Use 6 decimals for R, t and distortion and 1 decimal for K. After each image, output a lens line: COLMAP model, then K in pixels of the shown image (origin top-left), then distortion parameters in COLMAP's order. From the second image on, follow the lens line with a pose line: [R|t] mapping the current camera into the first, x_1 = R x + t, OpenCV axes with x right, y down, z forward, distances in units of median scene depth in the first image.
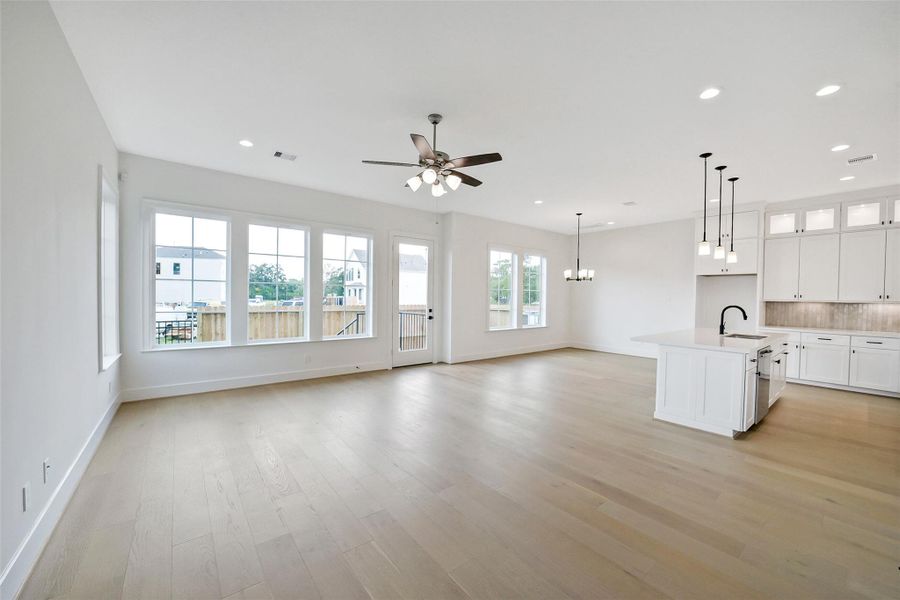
lens RADIAL K [[340.0, 0, 448.9], [0, 340.0, 302.1], [0, 0, 1]] dist [-0.000736, -0.000075]
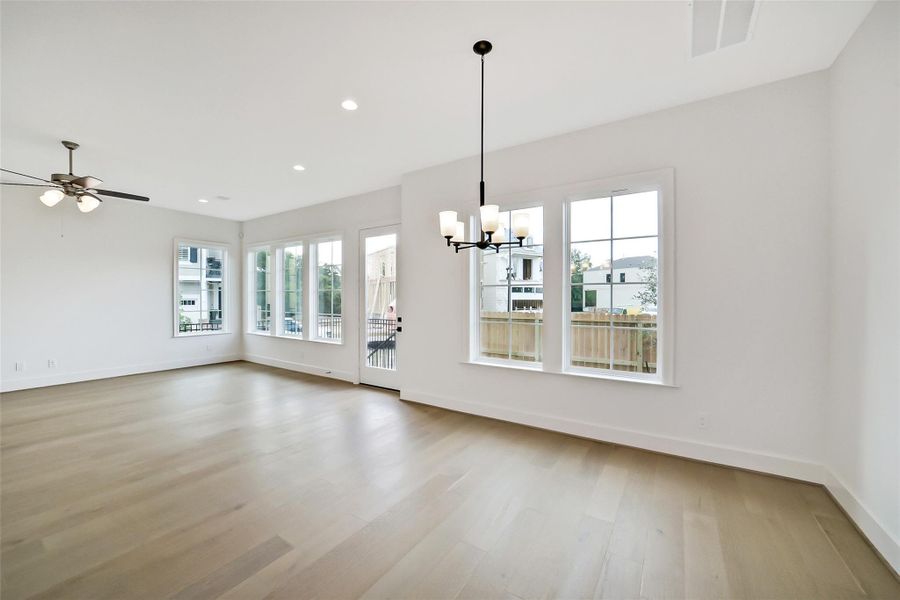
lens RADIAL K [[340.0, 0, 448.9], [0, 340.0, 302.1], [0, 0, 1]] dist [-0.000736, -0.000075]
pose [[0.300892, -0.008096, -0.953624, 0.697905], [-0.011126, 0.999866, -0.011999, -0.004768], [0.953593, 0.014221, 0.300762, 0.914189]]
